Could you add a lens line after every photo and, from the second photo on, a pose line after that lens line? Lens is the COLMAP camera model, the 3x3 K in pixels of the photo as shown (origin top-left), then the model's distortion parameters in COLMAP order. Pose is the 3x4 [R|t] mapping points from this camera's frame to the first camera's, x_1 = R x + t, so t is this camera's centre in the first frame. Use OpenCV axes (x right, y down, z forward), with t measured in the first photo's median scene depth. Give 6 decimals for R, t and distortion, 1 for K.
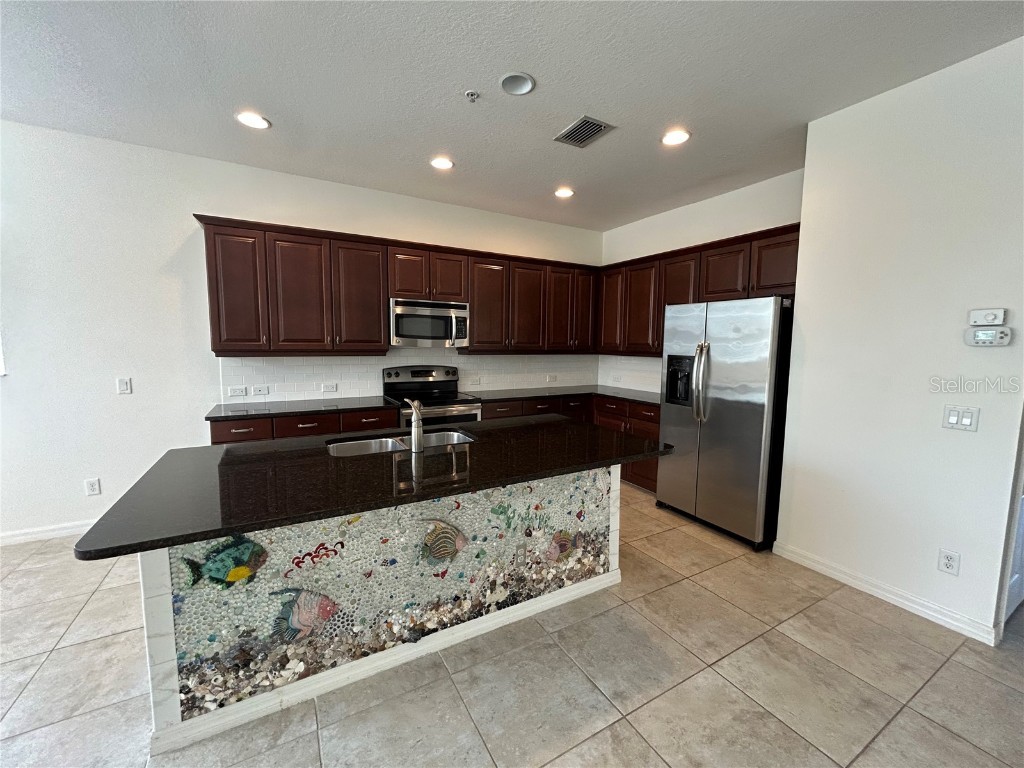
lens RADIAL K [[412.5, 0, 516.6], [0, 412.5, 382.5], [0, 0, 1]] dist [-0.001195, 0.000480]
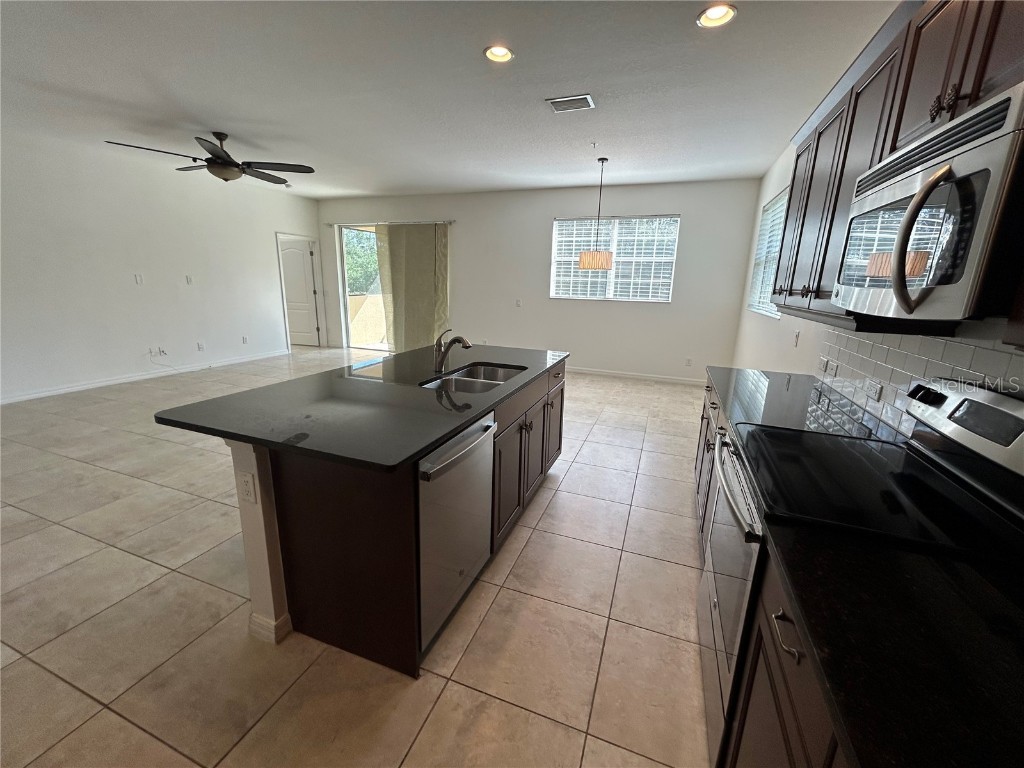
lens RADIAL K [[411.9, 0, 517.3], [0, 411.9, 382.6], [0, 0, 1]] dist [0.016307, -0.005686]
pose [[-0.769949, 0.119441, -0.626827, 0.322999], [-0.101443, 0.946921, 0.305040, -0.182076], [0.629990, 0.298453, -0.716965, 1.816698]]
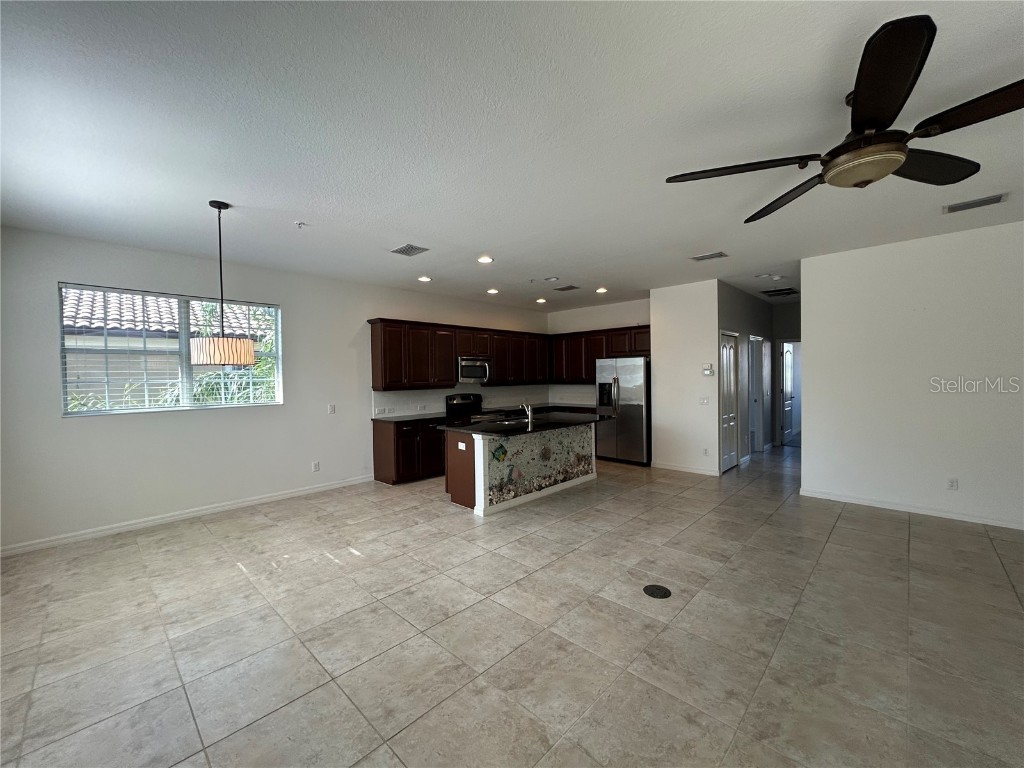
lens RADIAL K [[411.9, 0, 517.3], [0, 411.9, 382.6], [0, 0, 1]] dist [0.016307, -0.005686]
pose [[0.958852, -0.030788, 0.282231, -0.926879], [0.053773, 0.995803, -0.074058, 0.095929], [-0.278766, 0.086187, 0.956484, -1.314965]]
